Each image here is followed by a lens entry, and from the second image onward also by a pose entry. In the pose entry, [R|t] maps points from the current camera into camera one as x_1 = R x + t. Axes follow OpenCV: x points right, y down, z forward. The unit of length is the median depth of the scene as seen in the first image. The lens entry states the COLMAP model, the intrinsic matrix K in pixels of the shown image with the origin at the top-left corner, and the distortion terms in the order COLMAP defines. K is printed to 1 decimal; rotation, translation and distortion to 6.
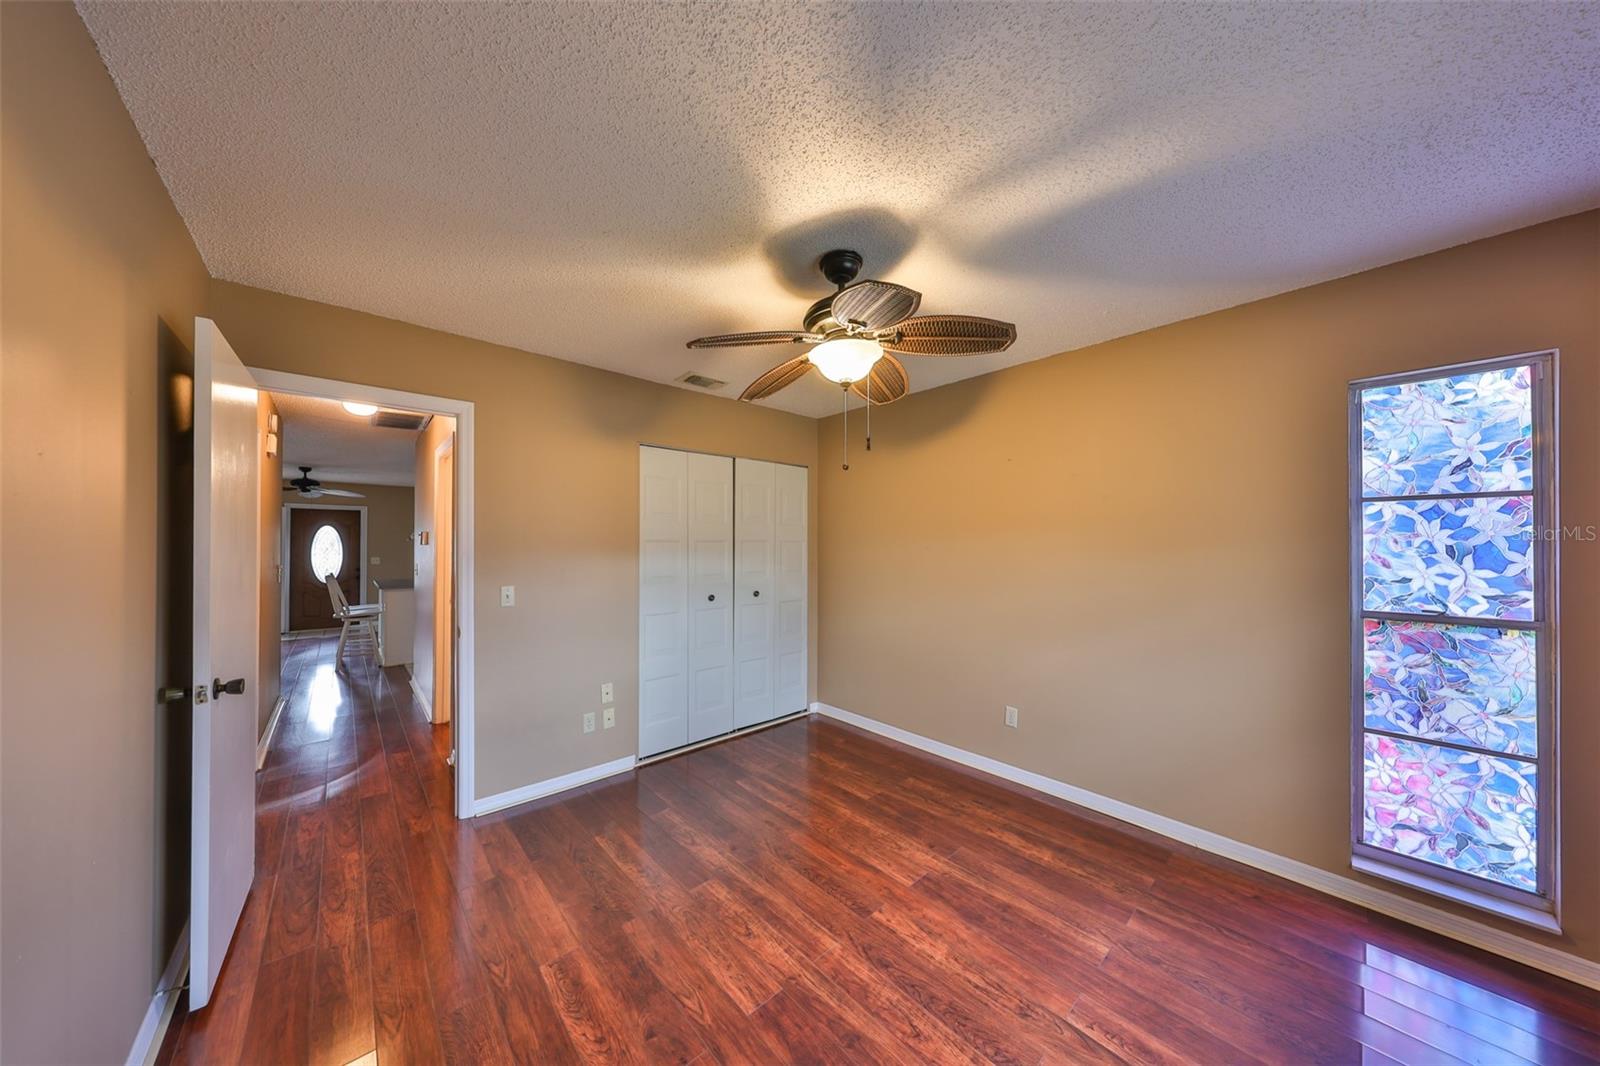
lens RADIAL K [[496.5, 0, 805.0], [0, 496.5, 539.8], [0, 0, 1]] dist [0.000352, 0.000113]
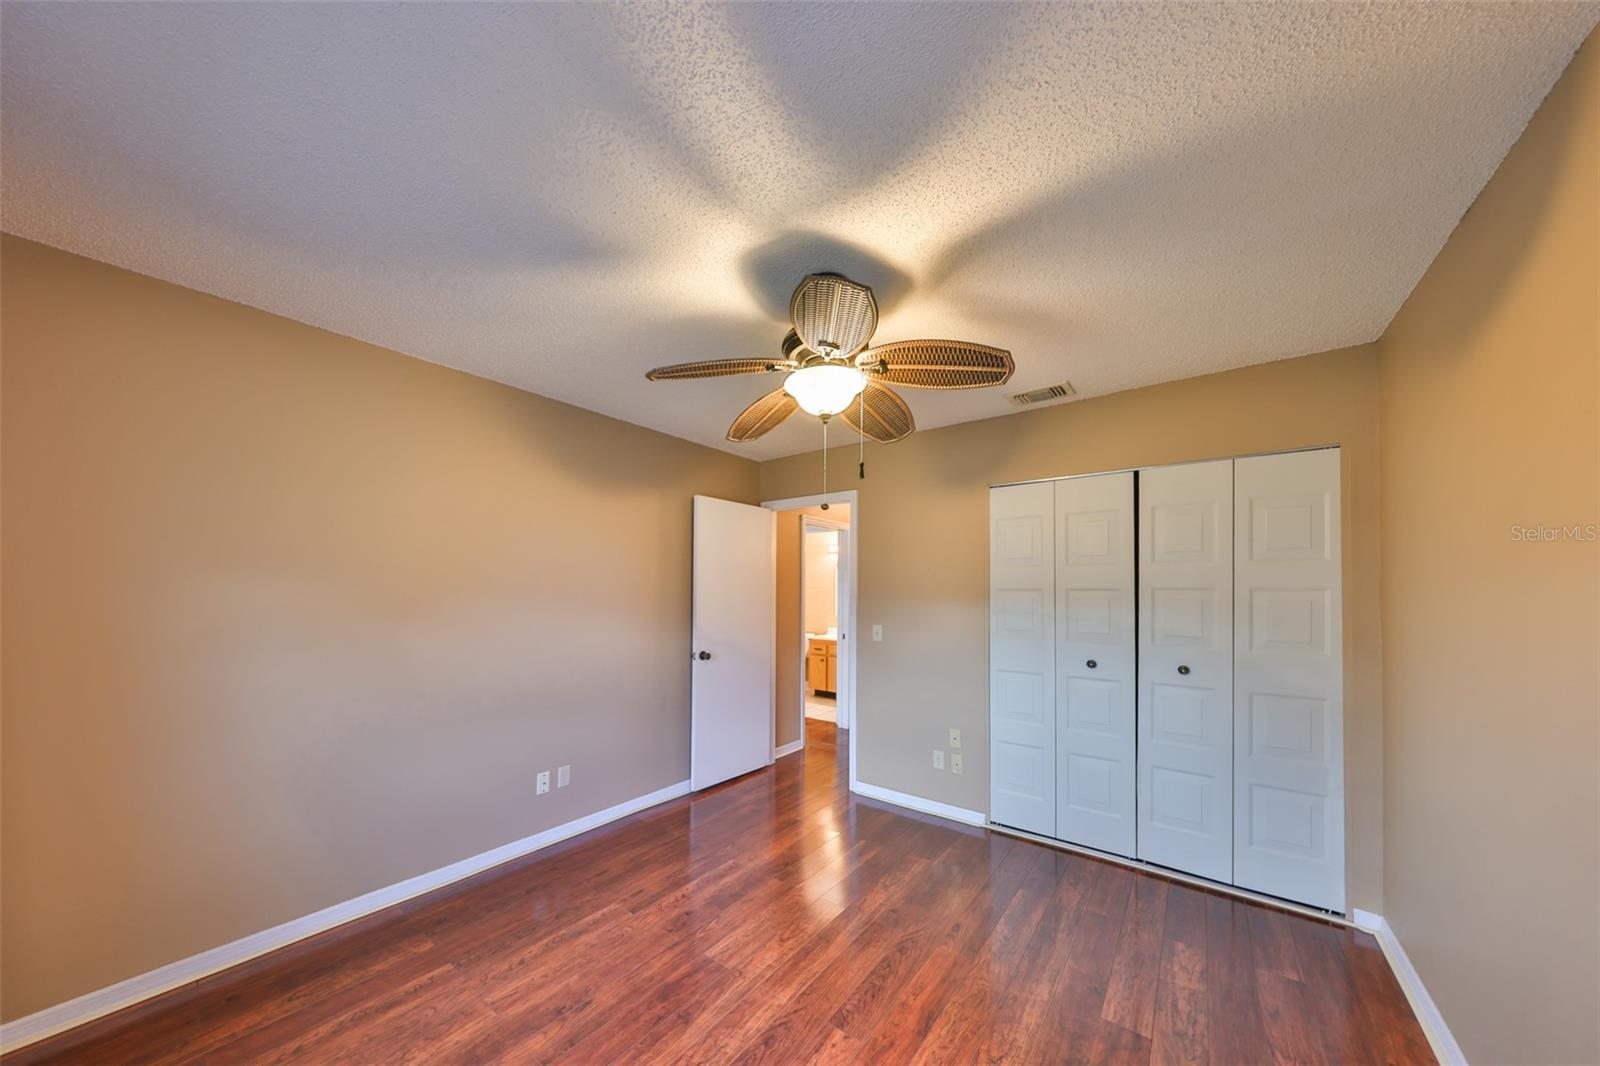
lens RADIAL K [[528.5, 0, 780.3], [0, 528.5, 579.4], [0, 0, 1]] dist [0.000109, 0.000109]
pose [[0.183267, -0.025738, -0.982726, 1.027459], [0.002638, 0.999666, -0.025689, 0.013775], [0.983060, 0.002116, 0.183274, 0.743114]]
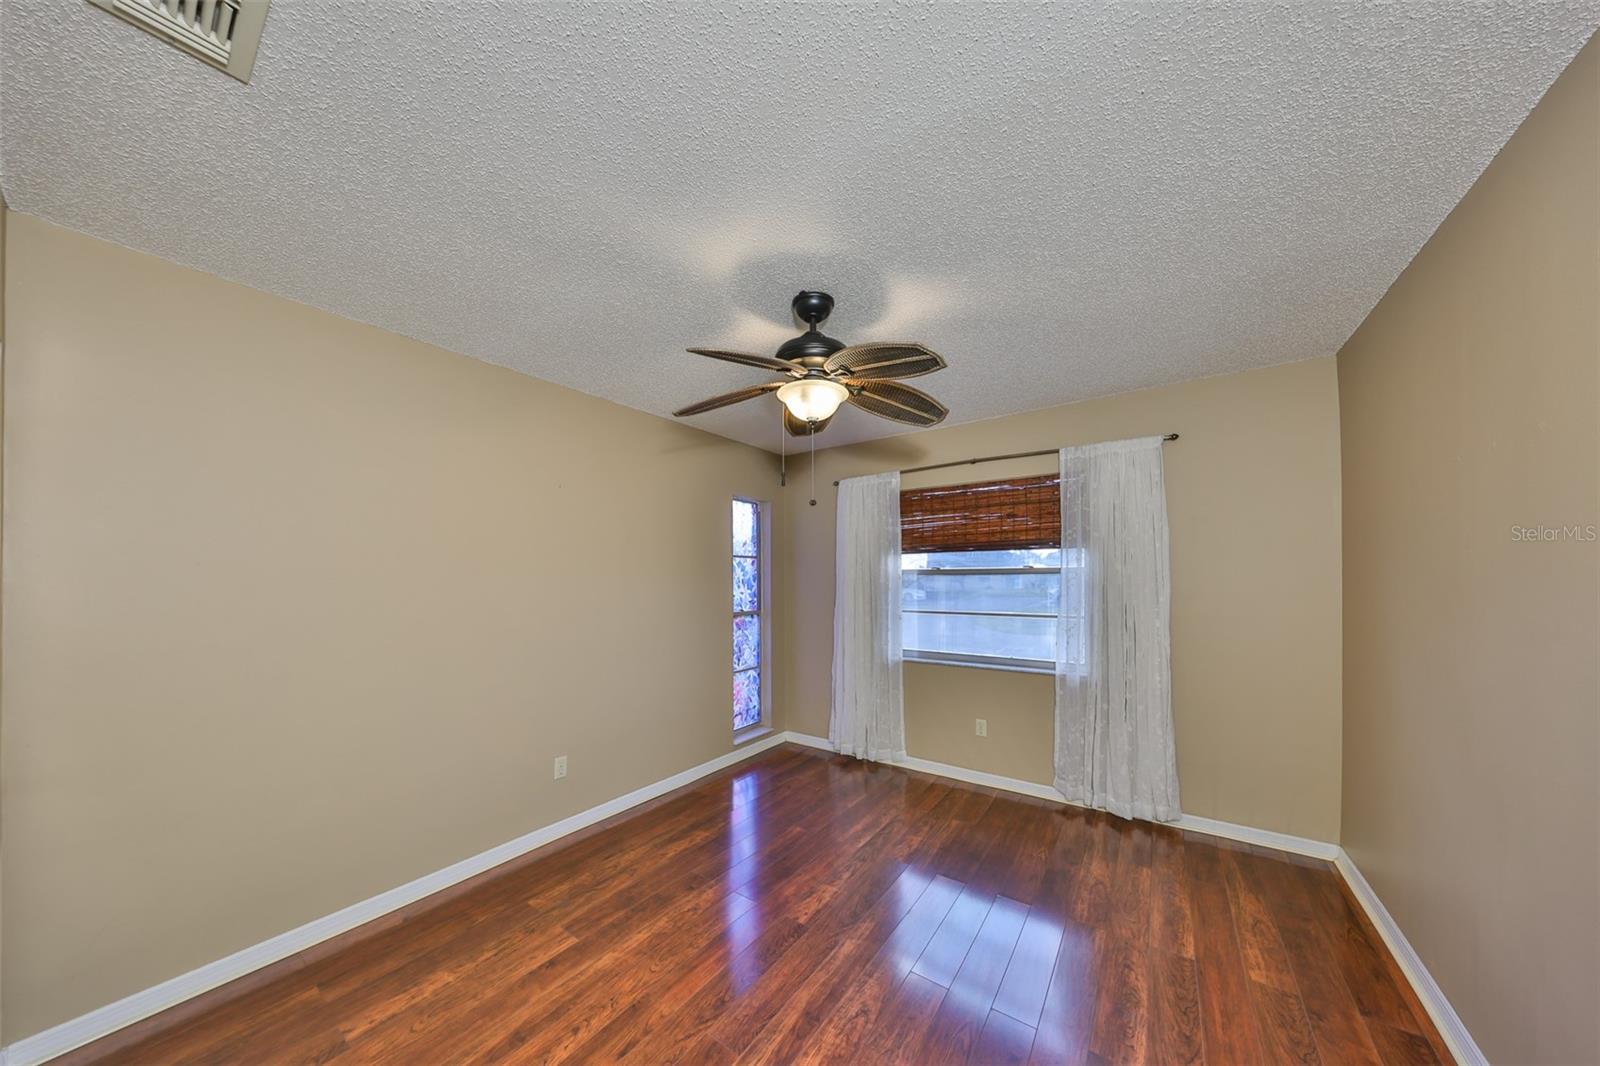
lens RADIAL K [[523.6, 0, 765.2], [0, 523.6, 575.6], [0, 0, 1]] dist [0.000611, 0.000058]
pose [[-0.168733, 0.004273, 0.985653, -0.979513], [-0.004139, 0.999979, -0.005043, 0.007526], [-0.985653, -0.004931, -0.168711, 1.283731]]
